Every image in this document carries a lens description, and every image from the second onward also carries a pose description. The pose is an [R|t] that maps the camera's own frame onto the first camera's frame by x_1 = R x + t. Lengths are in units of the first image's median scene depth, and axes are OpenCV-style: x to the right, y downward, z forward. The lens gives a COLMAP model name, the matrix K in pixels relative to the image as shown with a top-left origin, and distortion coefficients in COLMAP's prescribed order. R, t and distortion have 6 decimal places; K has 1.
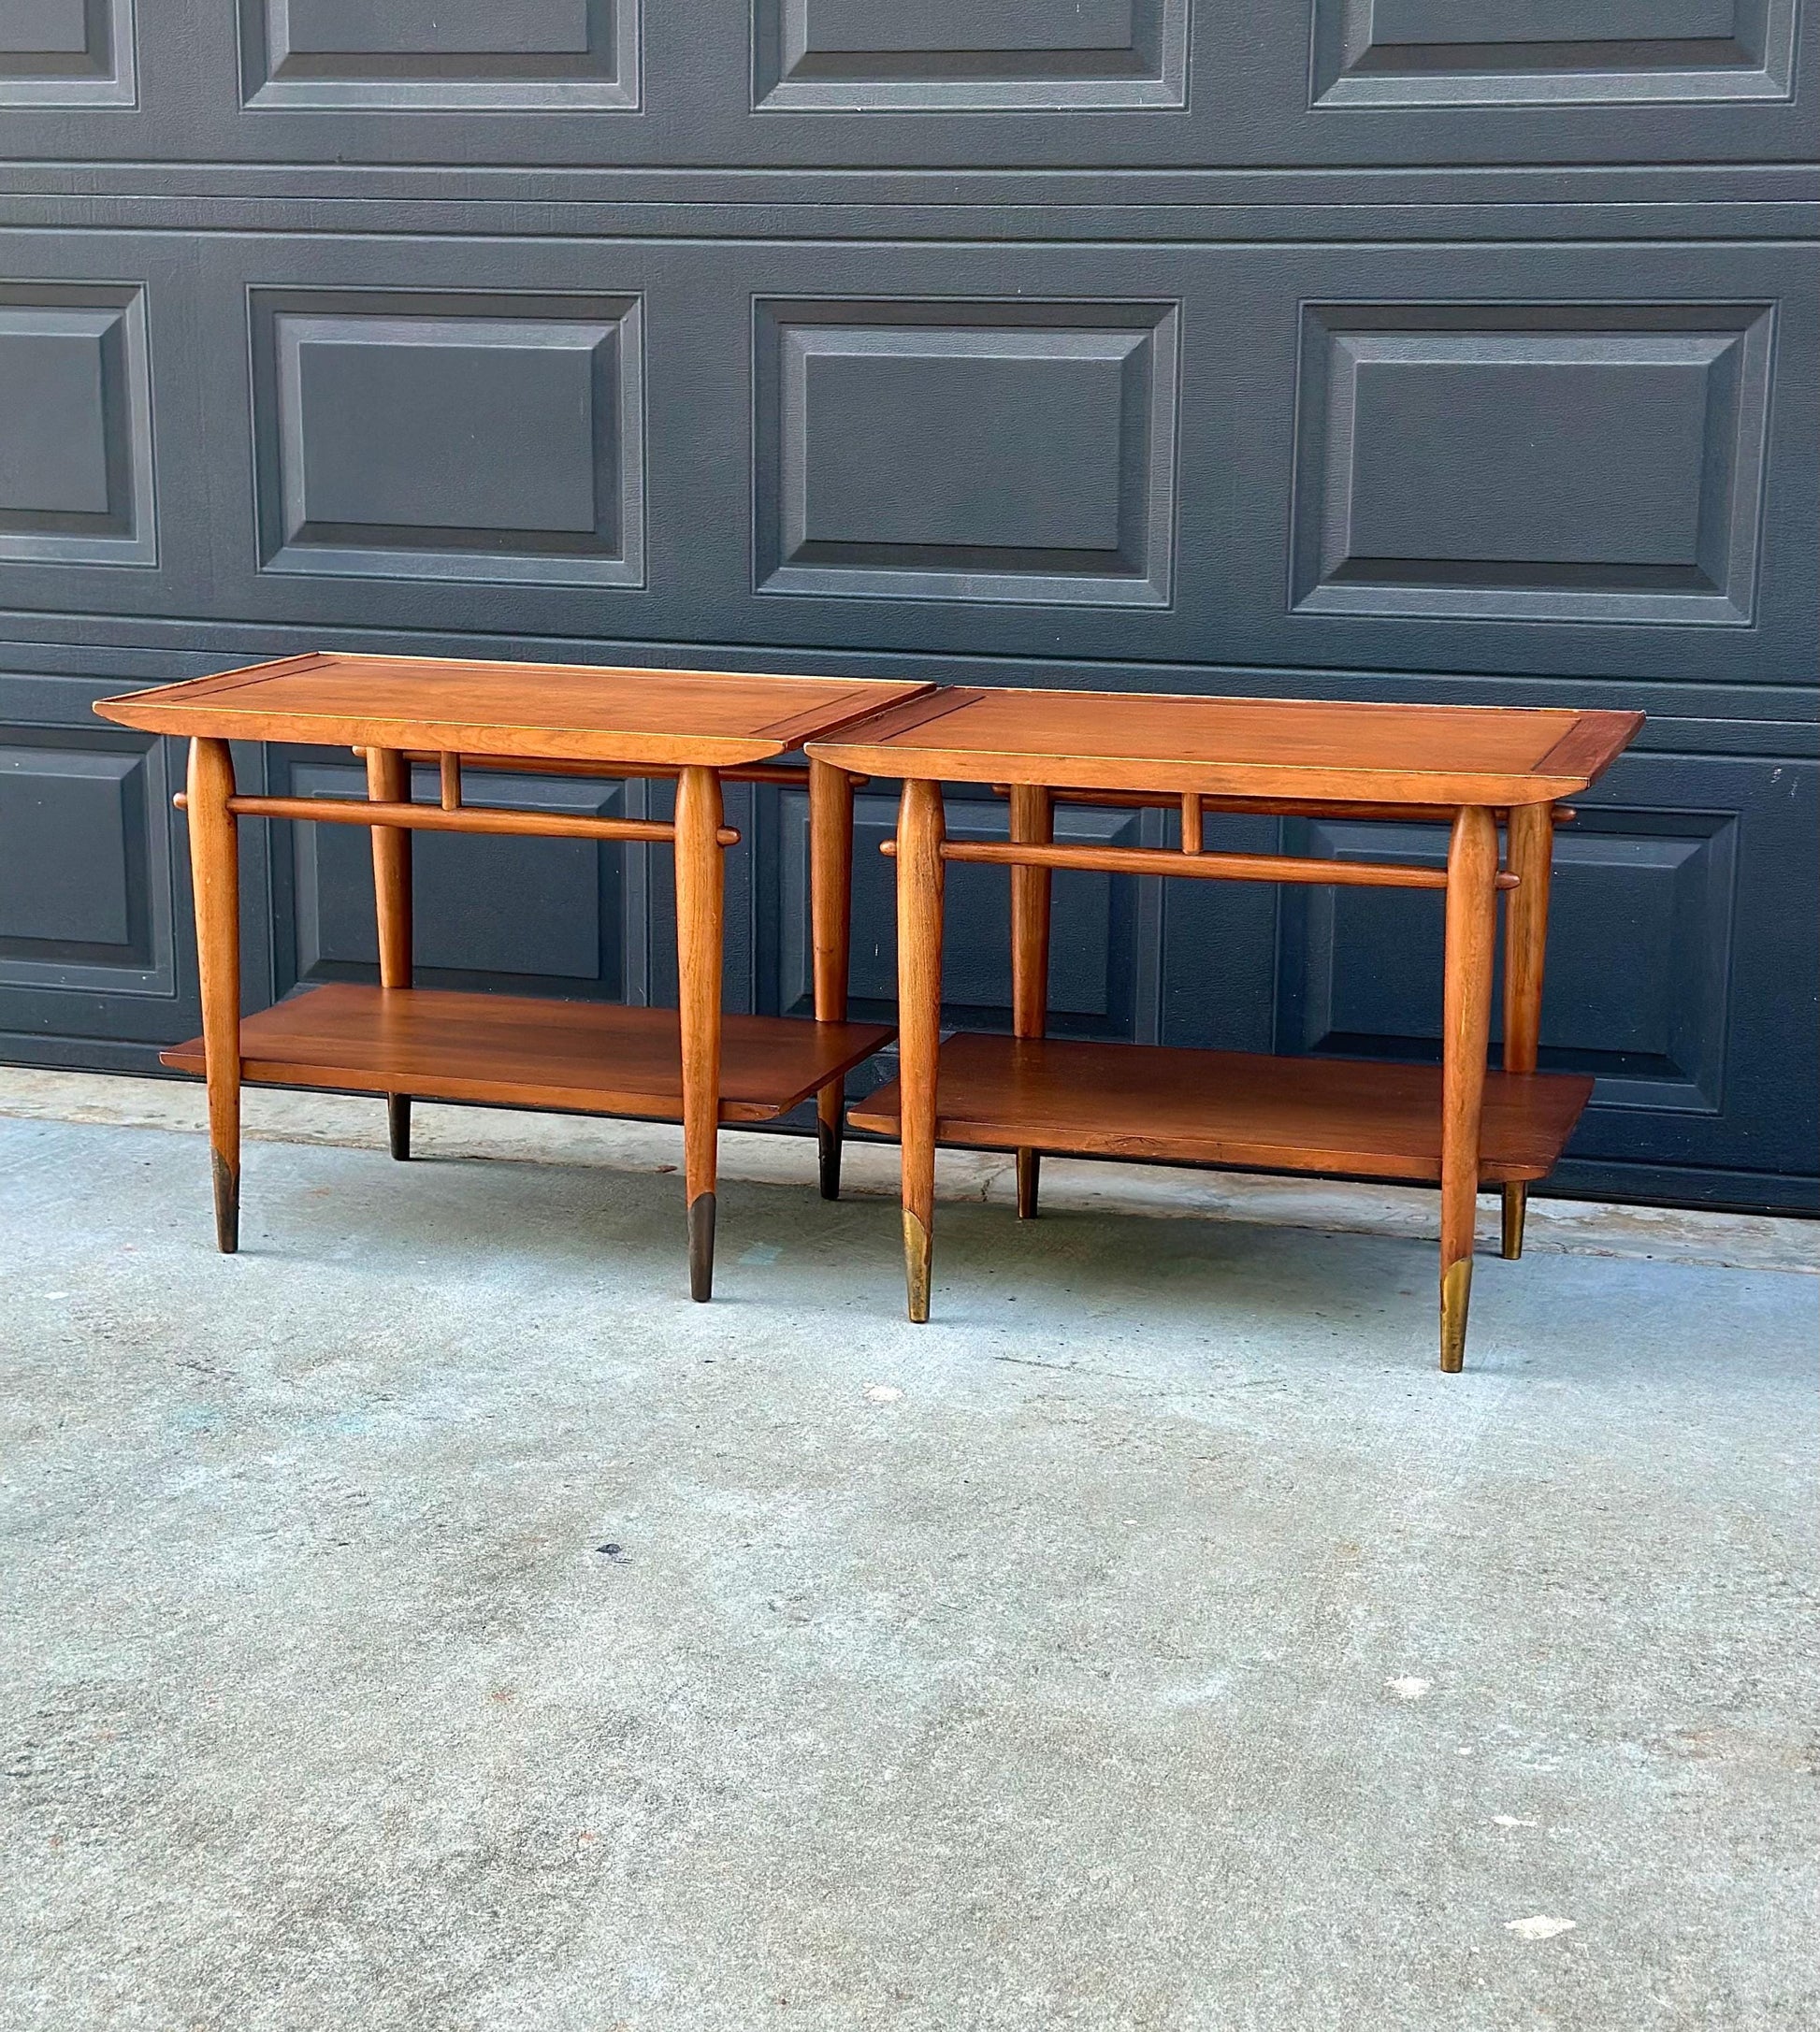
lens RADIAL K [[3490.6, 0, 913.7], [0, 3490.6, 1056.0], [0, 0, 1]] dist [0.151154, 0.000000]
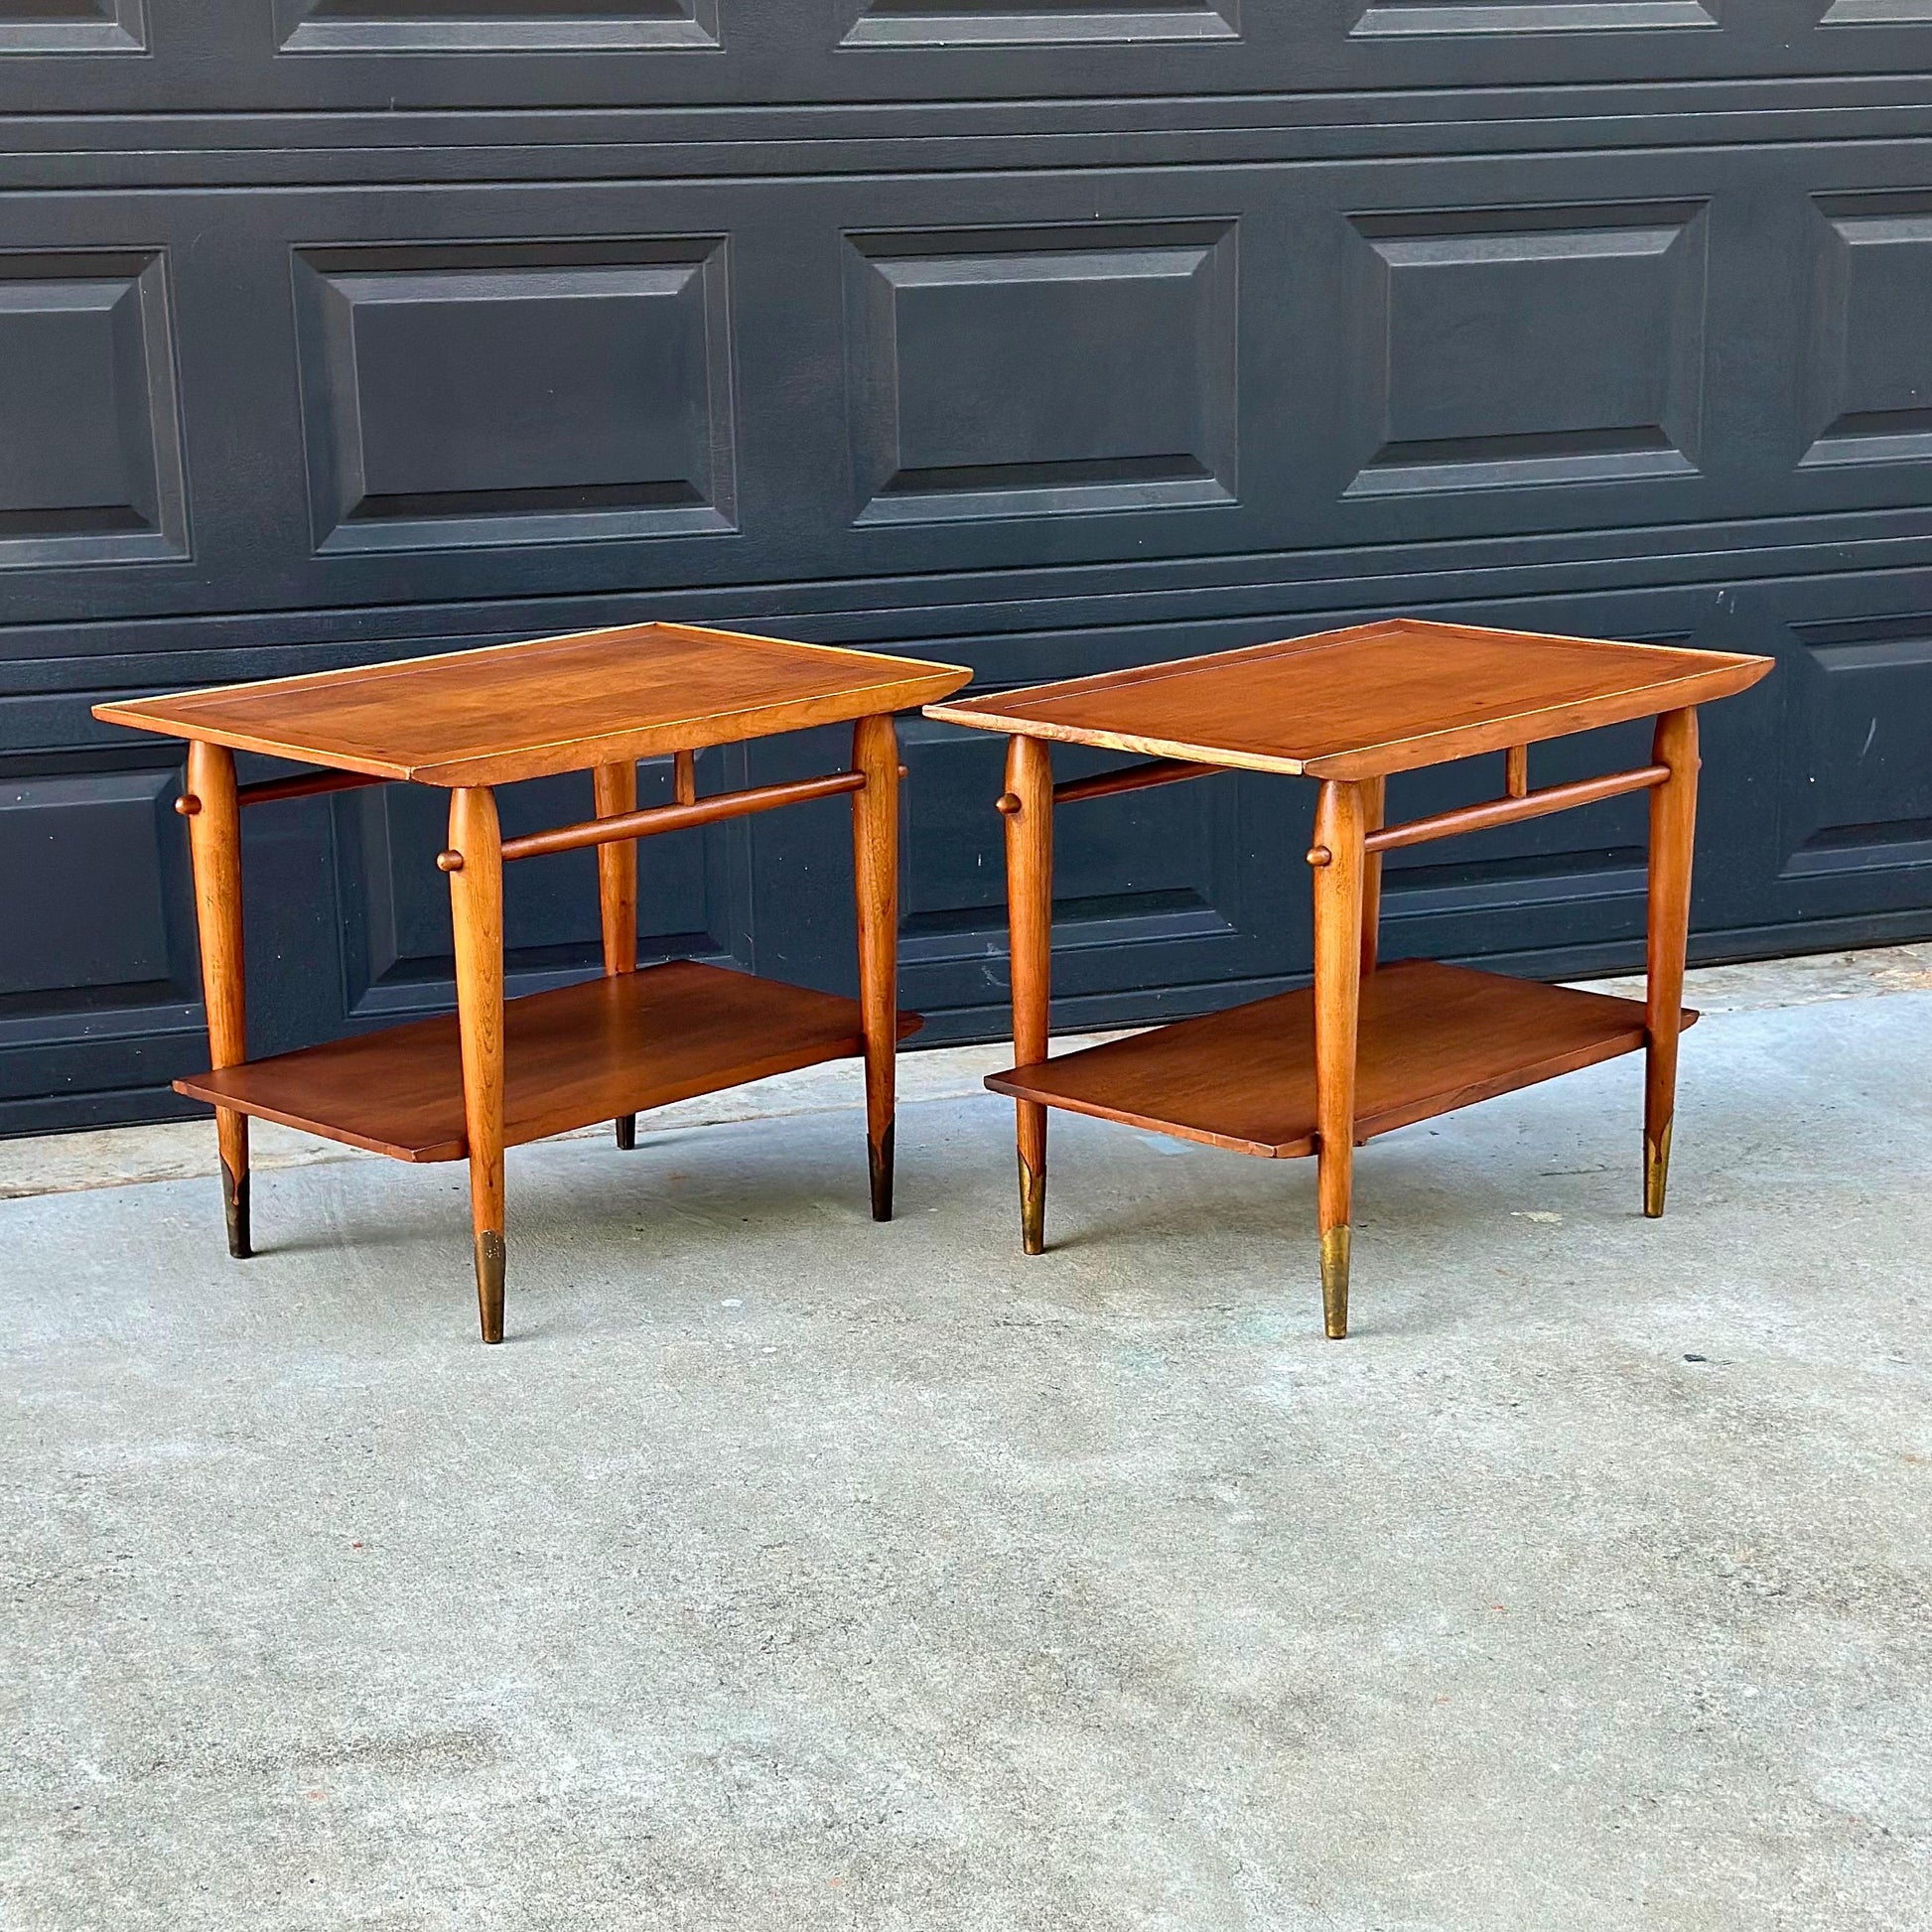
lens RADIAL K [[3922.8, 0, 925.4], [0, 3922.8, 1157.1], [0, 0, 1]] dist [0.138337, 0.000000]
pose [[0.801870, -0.185440, 0.567994, -0.757751], [0.150933, 0.982655, 0.107739, -0.077042], [-0.578121, -0.000664, 0.815951, 0.061672]]
